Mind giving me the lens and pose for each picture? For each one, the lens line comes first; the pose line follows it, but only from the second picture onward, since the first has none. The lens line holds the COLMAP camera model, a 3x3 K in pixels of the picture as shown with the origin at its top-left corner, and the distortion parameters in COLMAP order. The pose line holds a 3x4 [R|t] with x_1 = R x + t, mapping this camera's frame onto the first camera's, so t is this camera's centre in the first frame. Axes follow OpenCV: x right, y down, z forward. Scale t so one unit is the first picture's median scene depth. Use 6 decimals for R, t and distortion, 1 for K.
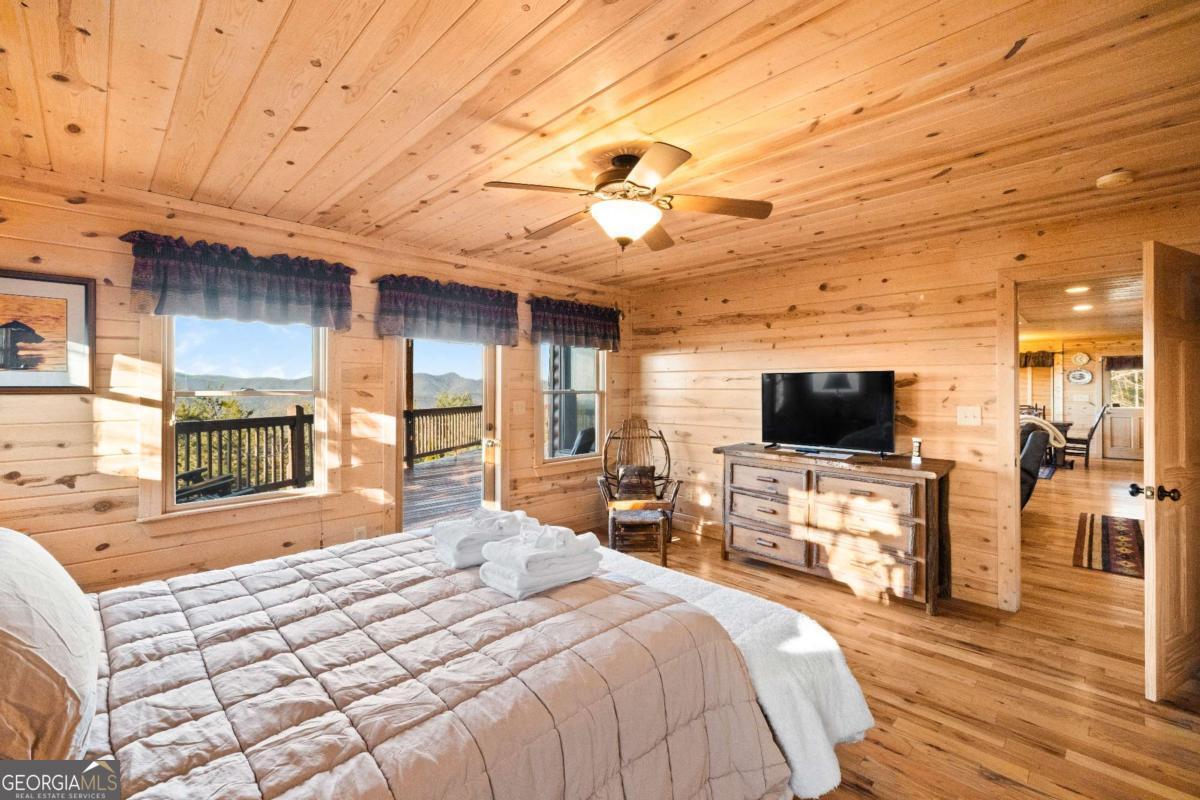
lens RADIAL K [[508.1, 0, 601.1], [0, 508.1, 391.5], [0, 0, 1]] dist [0.002841, 0.000078]
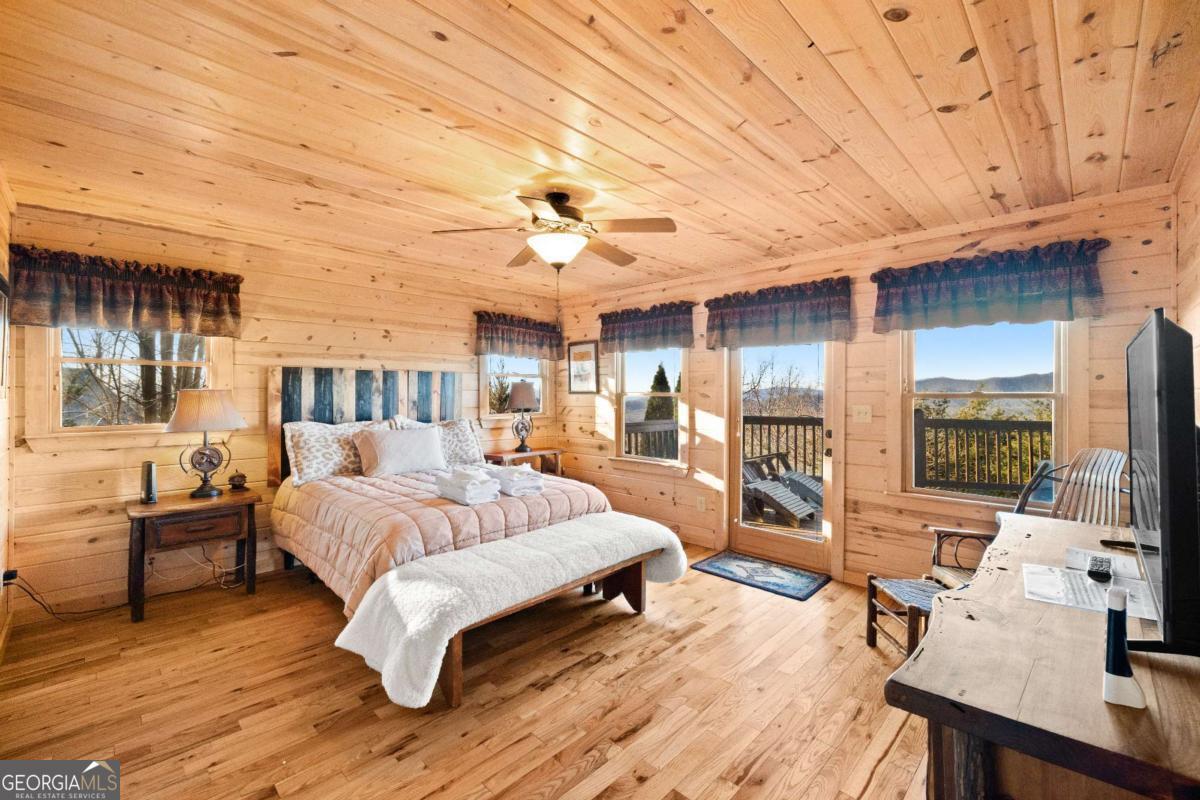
lens RADIAL K [[508.1, 0, 601.4], [0, 508.1, 395.1], [0, 0, 1]] dist [0.002841, 0.000078]
pose [[0.011159, -0.004390, -0.999928, 0.736147], [-0.012520, 0.999911, -0.004530, 0.012252], [0.999859, 0.012570, 0.011103, 0.650771]]
